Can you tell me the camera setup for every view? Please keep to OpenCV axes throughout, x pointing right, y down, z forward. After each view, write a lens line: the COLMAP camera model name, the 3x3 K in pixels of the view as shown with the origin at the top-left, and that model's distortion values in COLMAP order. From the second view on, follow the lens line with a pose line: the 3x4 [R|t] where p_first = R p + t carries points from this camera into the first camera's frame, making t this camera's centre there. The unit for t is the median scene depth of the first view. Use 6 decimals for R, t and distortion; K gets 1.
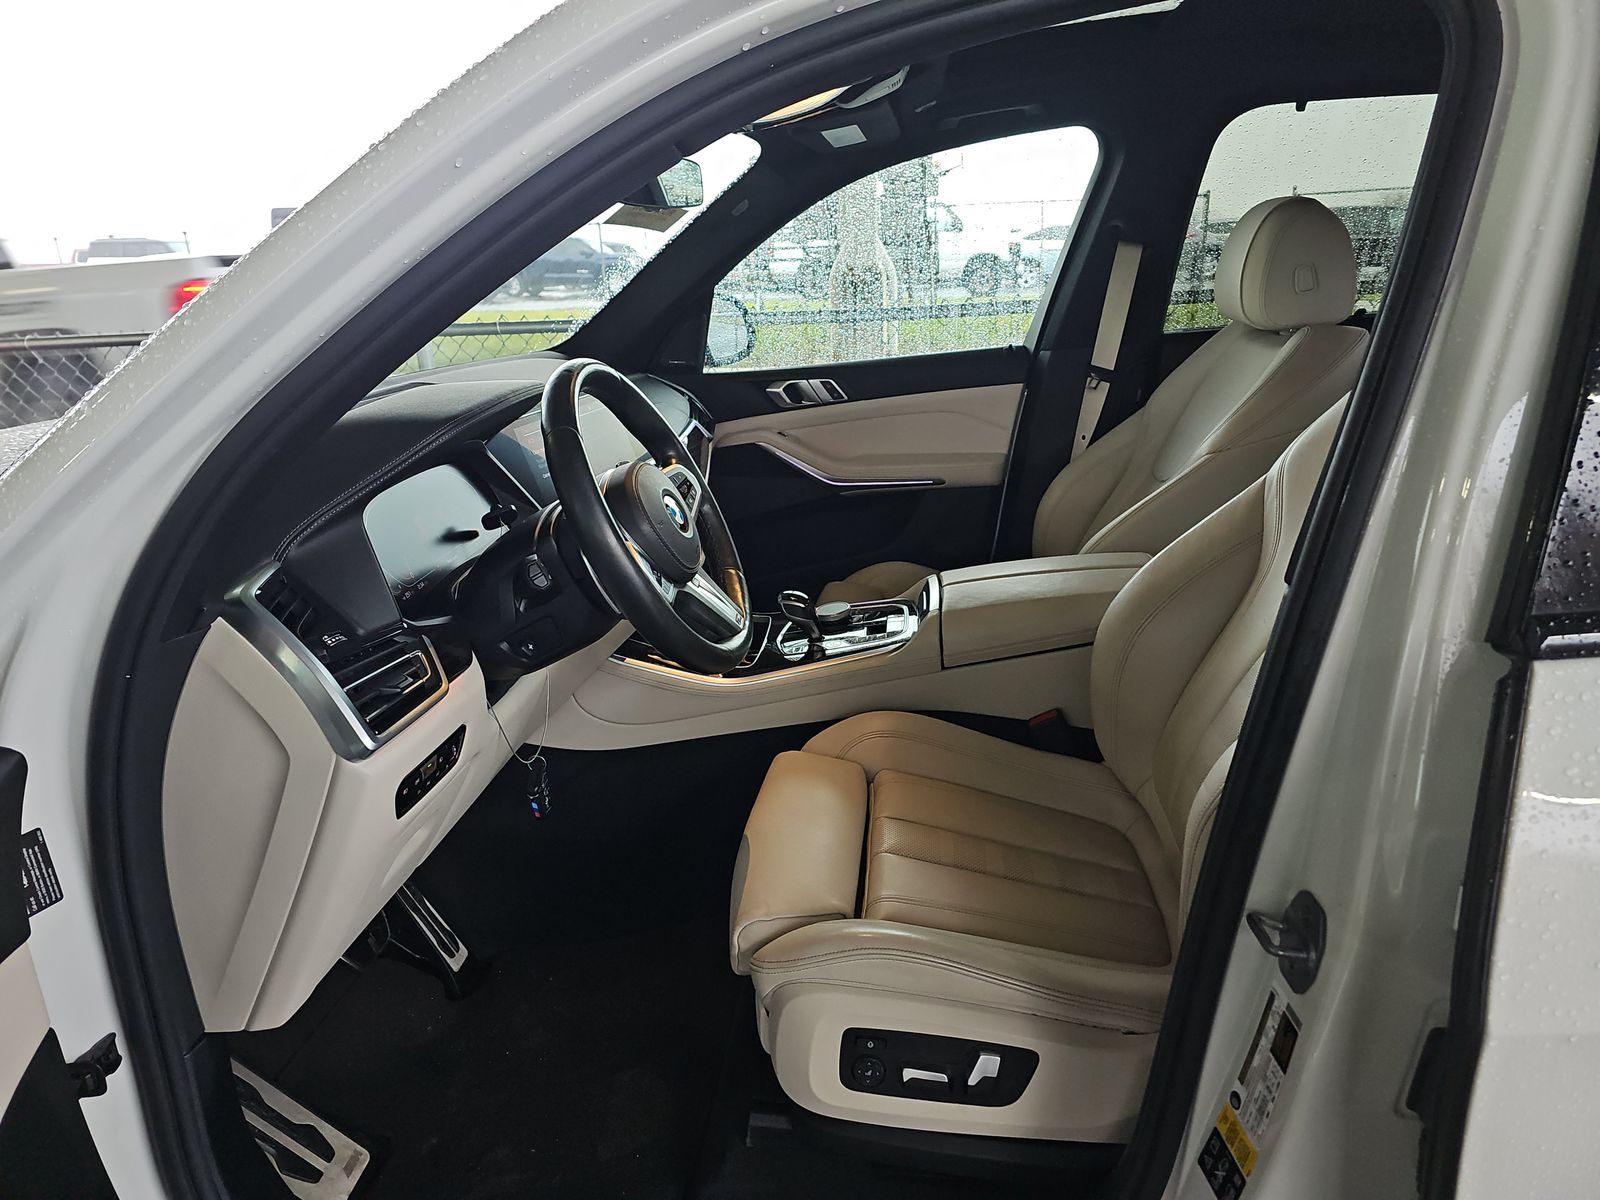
lens RADIAL K [[1032.9, 0, 800.0], [0, 1032.9, 600.0], [0, 0, 1]] dist [0.004691, -0.005619]
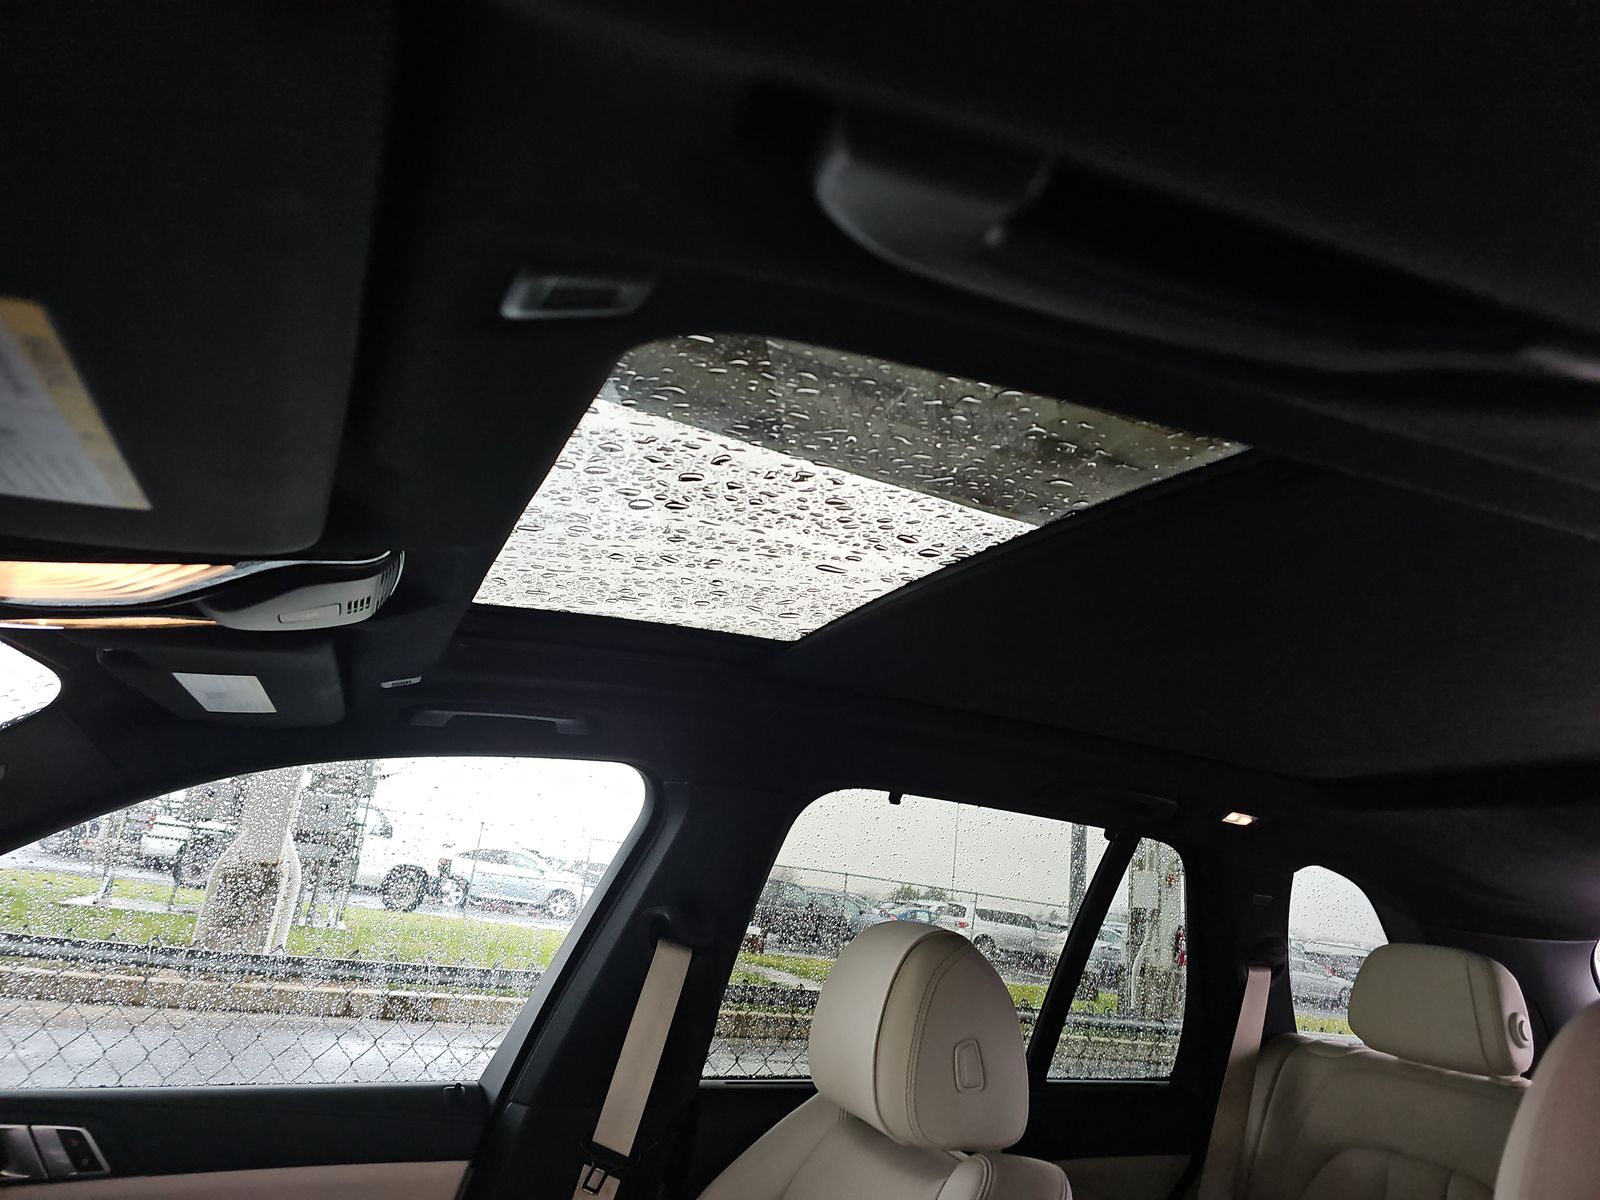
lens RADIAL K [[1062.4, 0, 800.0], [0, 1062.4, 600.0], [0, 0, 1]] dist [0.059879, -0.001696]
pose [[0.862404, 0.268834, 0.428939, 0.034300], [0.009346, 0.838734, -0.544462, -0.144805], [-0.506135, 0.473555, 0.720814, 0.336366]]
